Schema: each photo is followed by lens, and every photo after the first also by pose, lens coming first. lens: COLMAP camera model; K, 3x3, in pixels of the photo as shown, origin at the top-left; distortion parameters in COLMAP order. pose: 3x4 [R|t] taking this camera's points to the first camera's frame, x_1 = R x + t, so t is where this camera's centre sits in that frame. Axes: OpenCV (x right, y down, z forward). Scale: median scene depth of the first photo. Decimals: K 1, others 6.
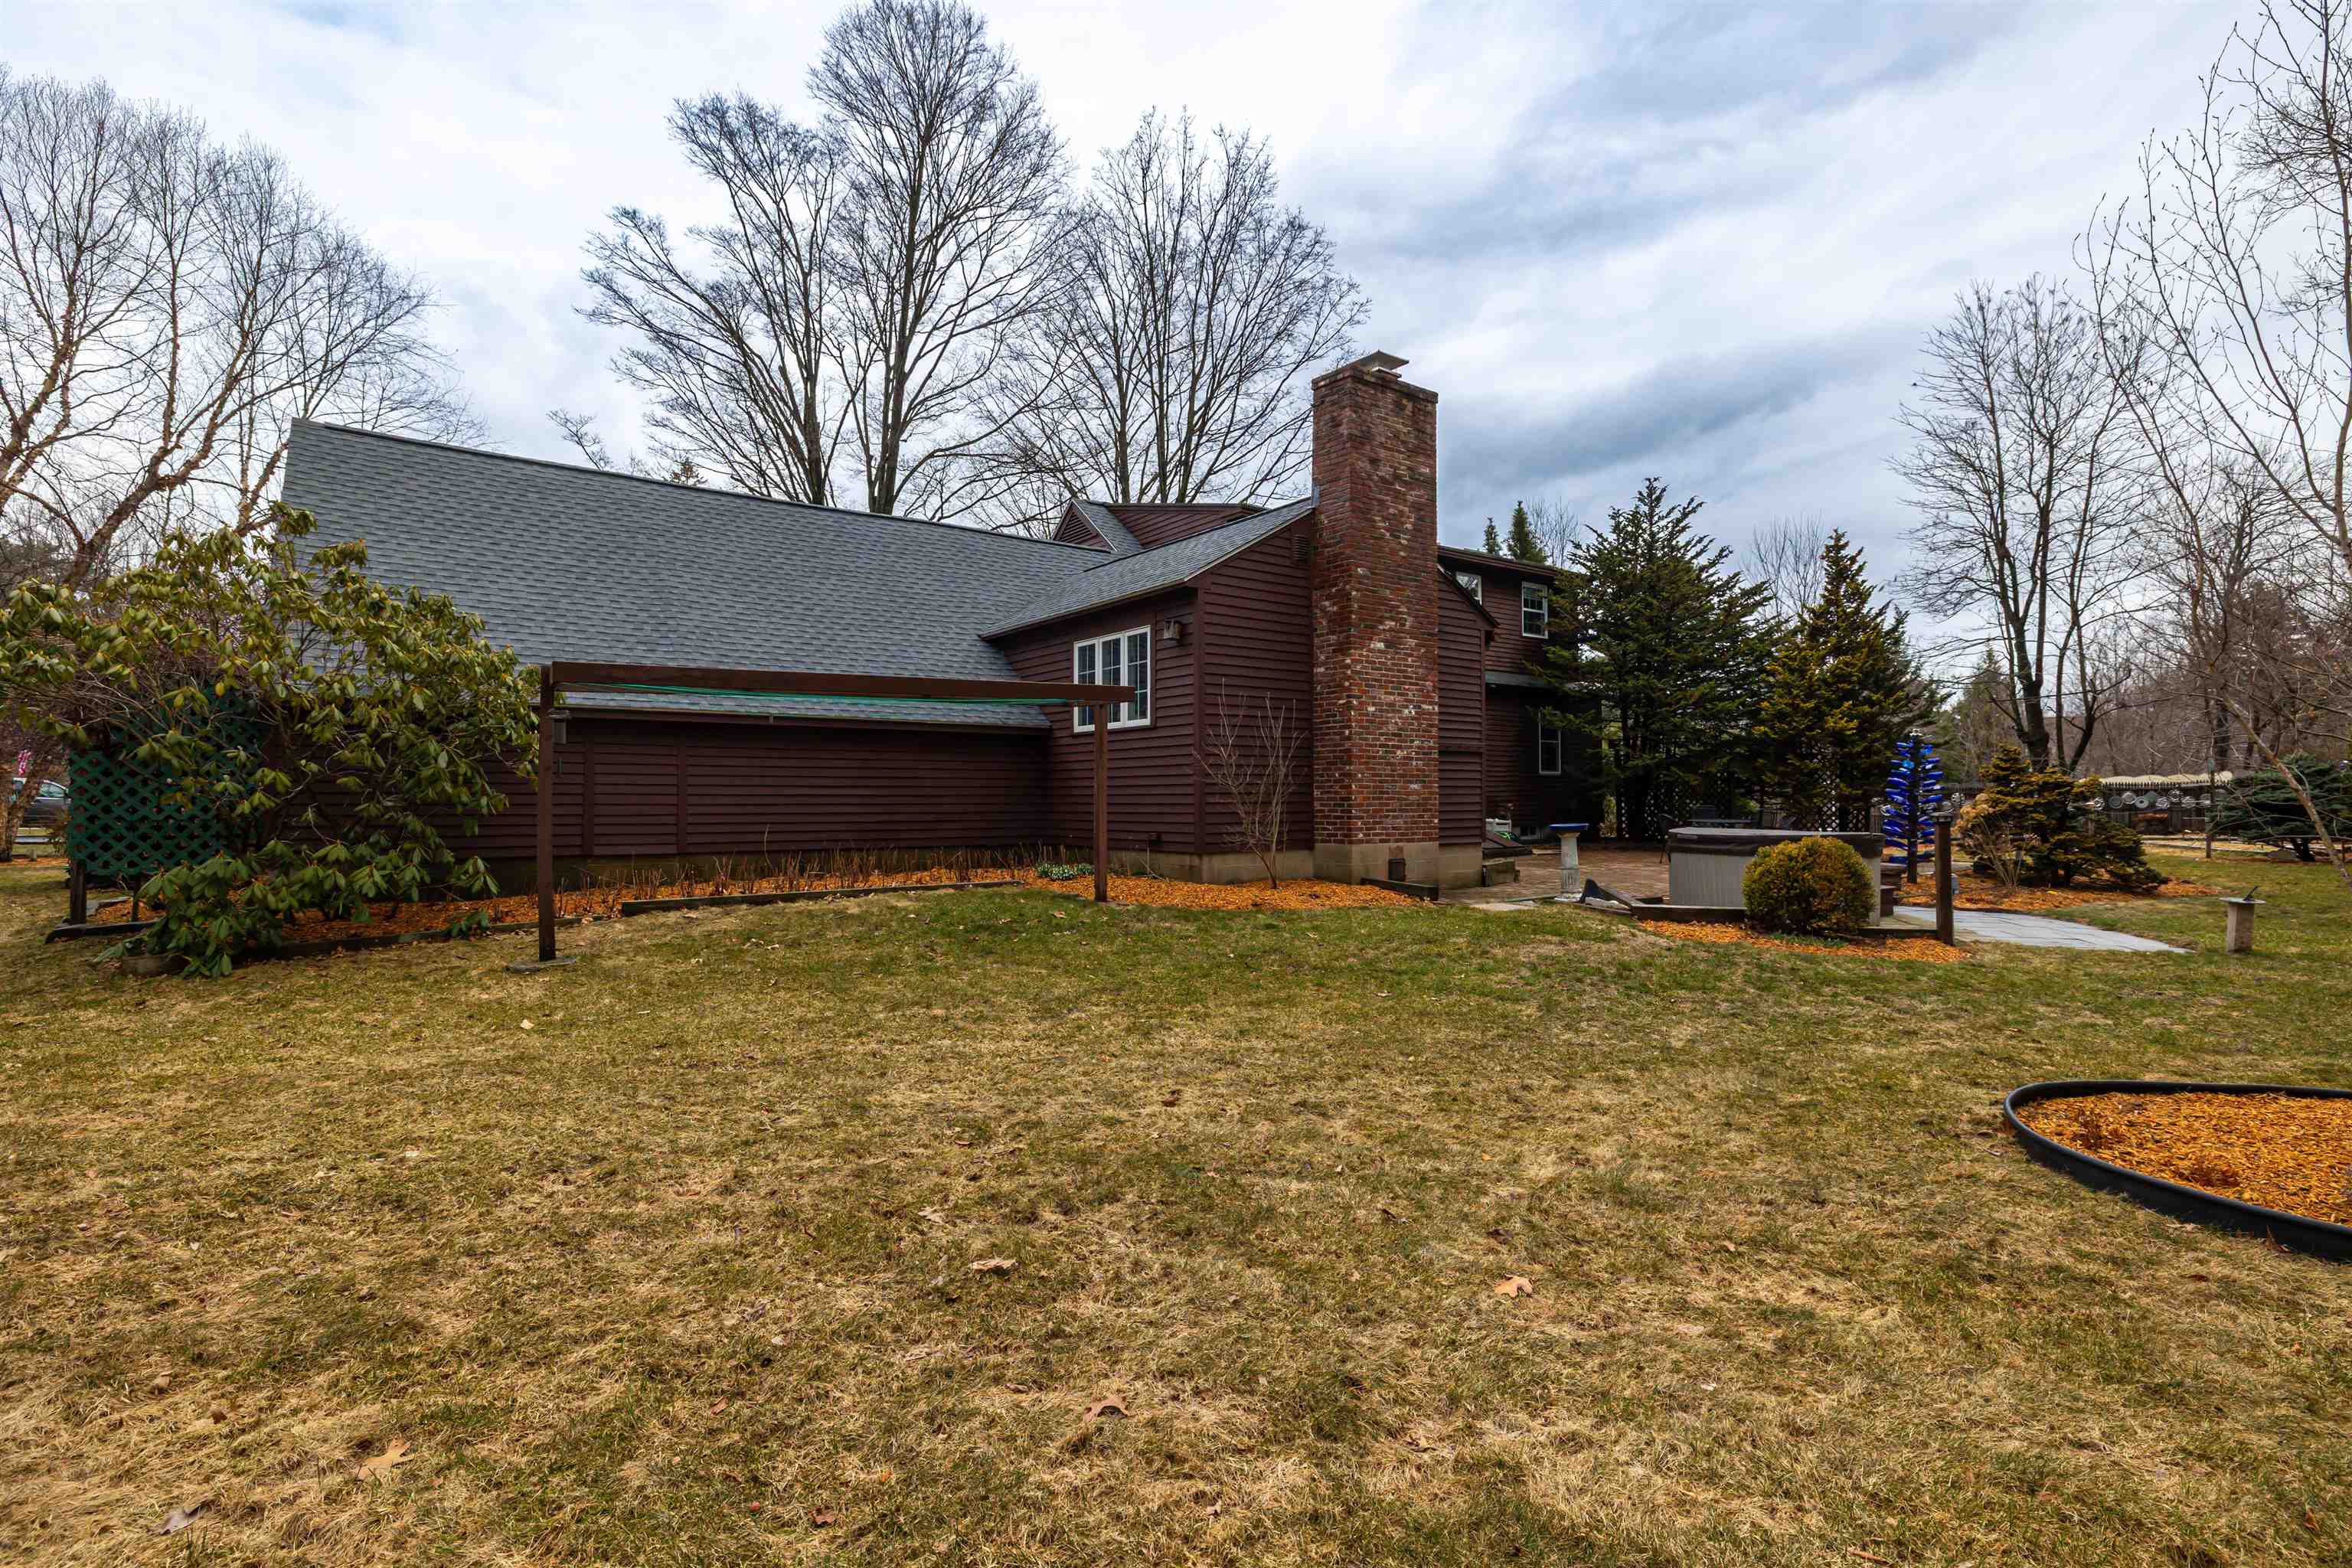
lens RADIAL K [[1093.7, 0, 1181.4], [0, 1093.7, 780.2], [0, 0, 1]] dist [-0.011852, 0.003358]
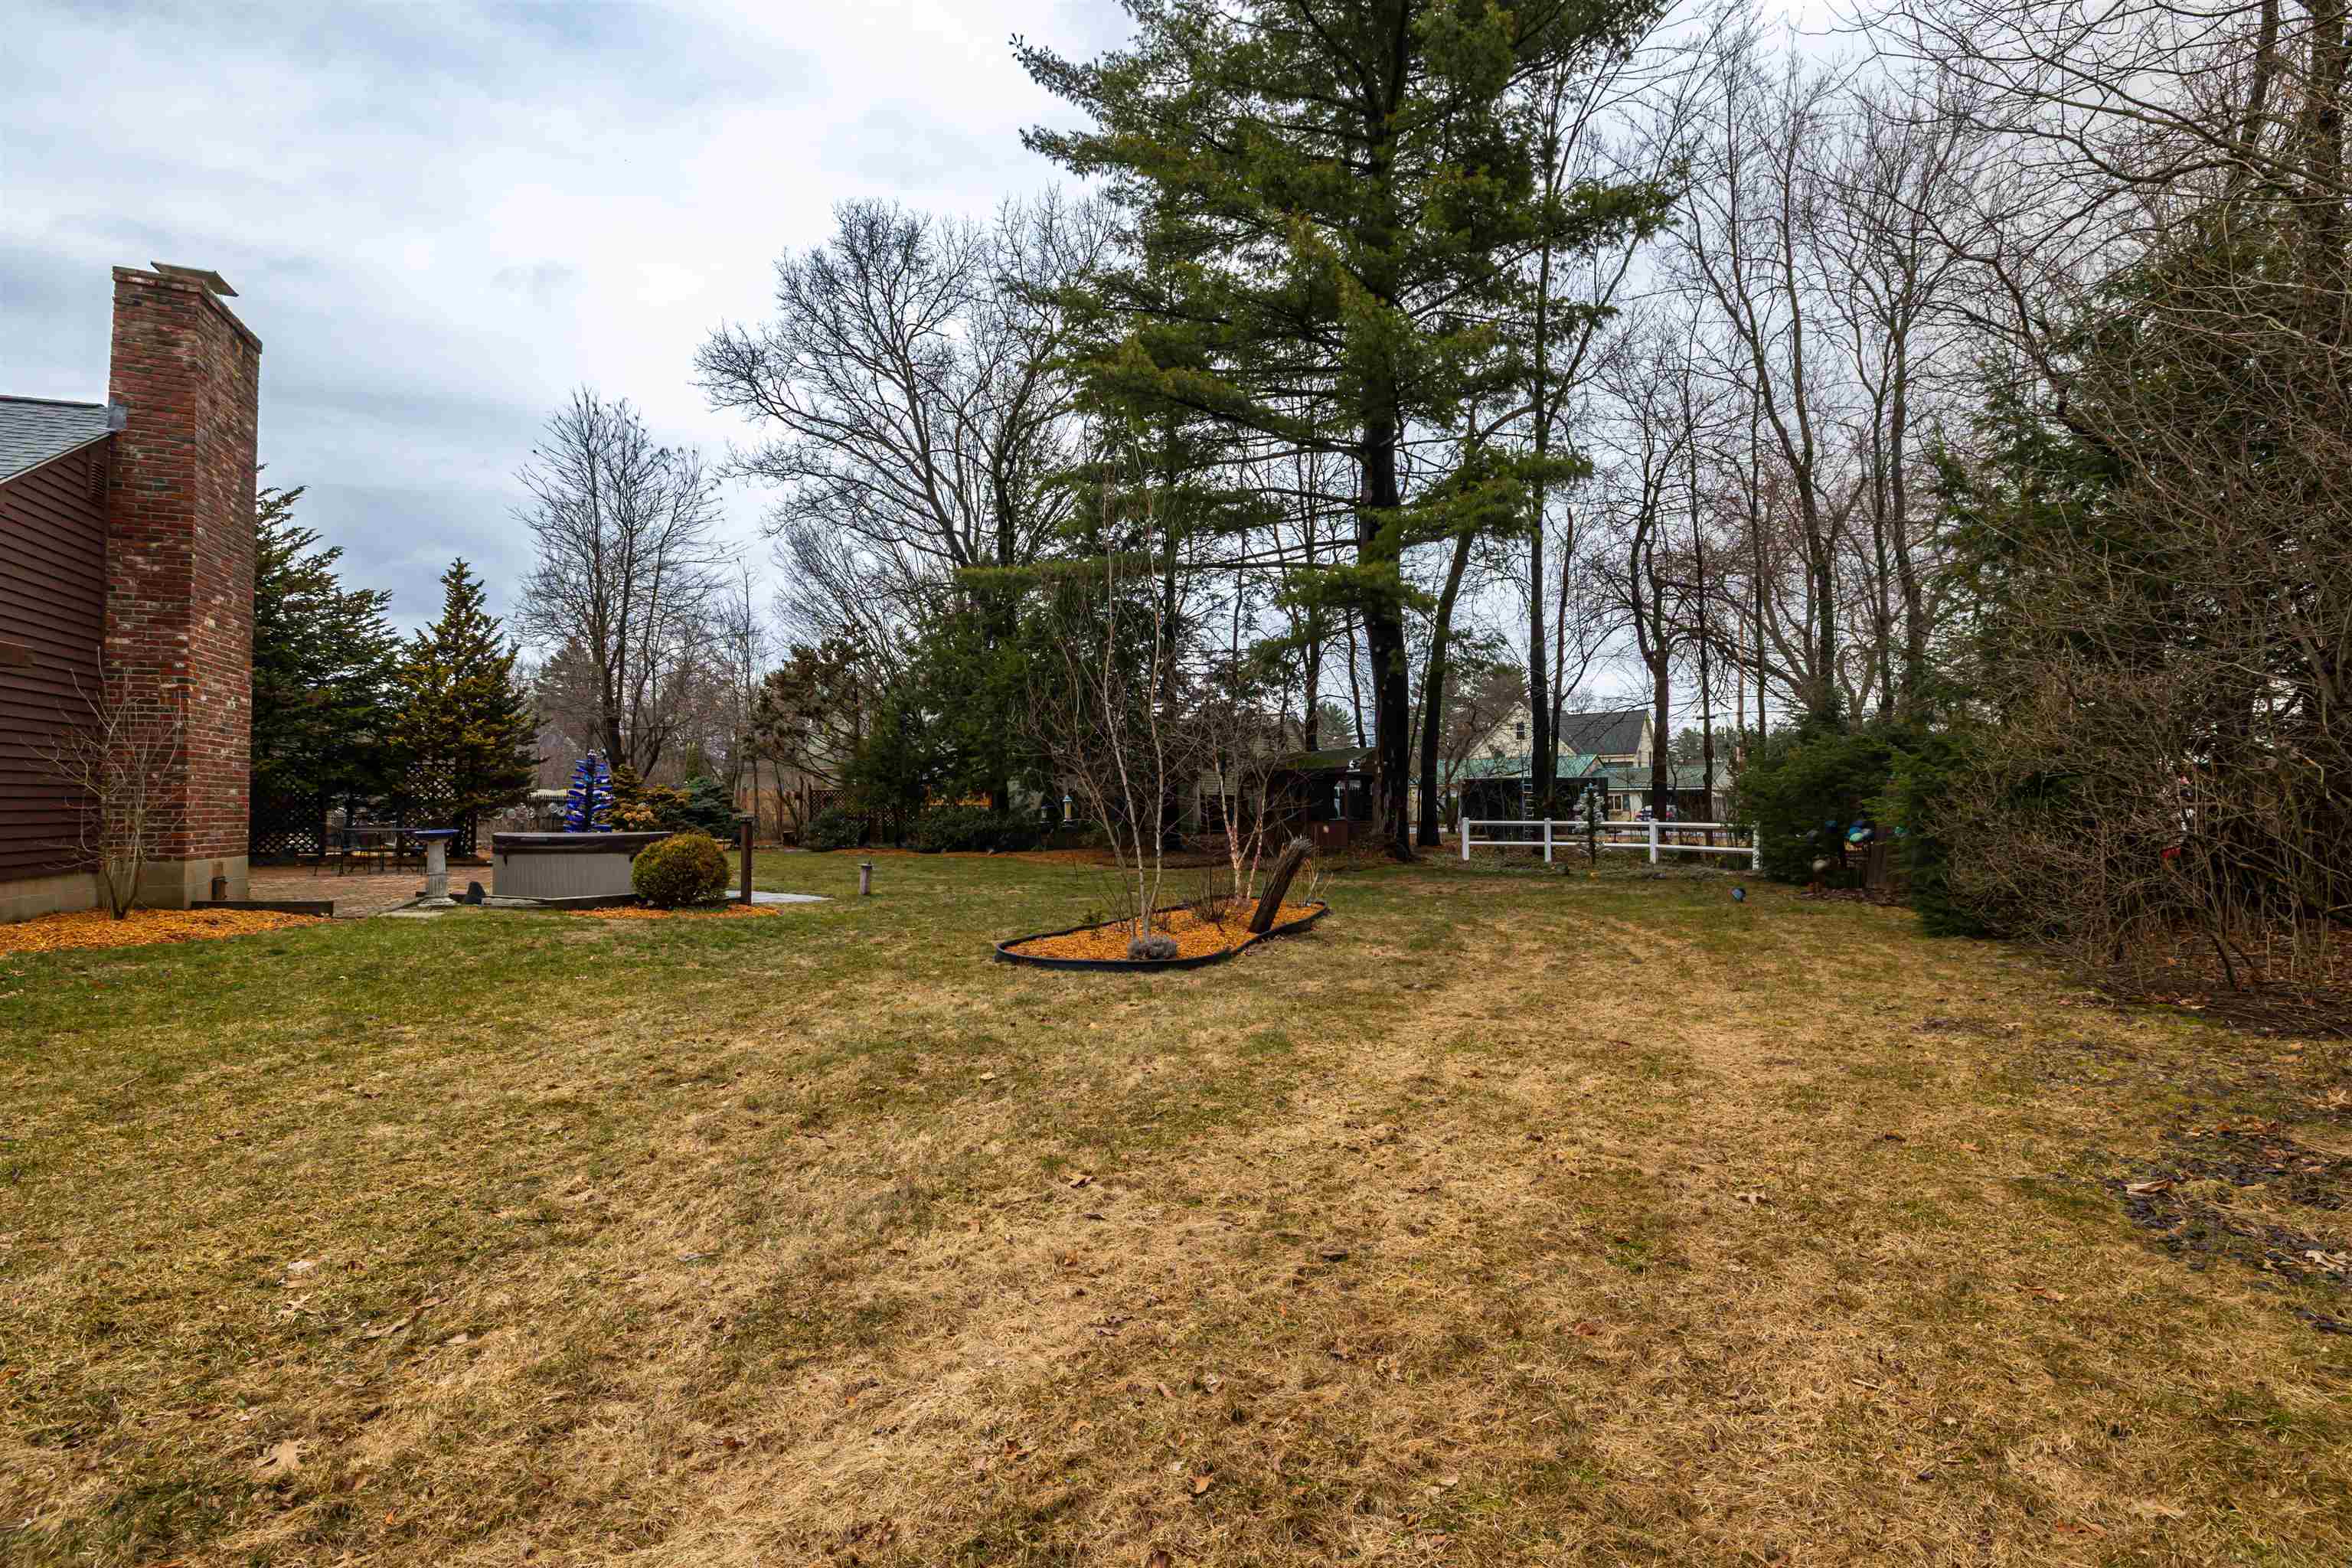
lens RADIAL K [[1093.7, 0, 1181.4], [0, 1093.7, 780.2], [0, 0, 1]] dist [-0.011852, 0.003358]
pose [[0.233174, 0.023328, 0.972155, -0.440181], [-0.012987, 0.999698, -0.020874, 0.004954], [-0.972348, -0.007758, 0.233406, 0.079273]]
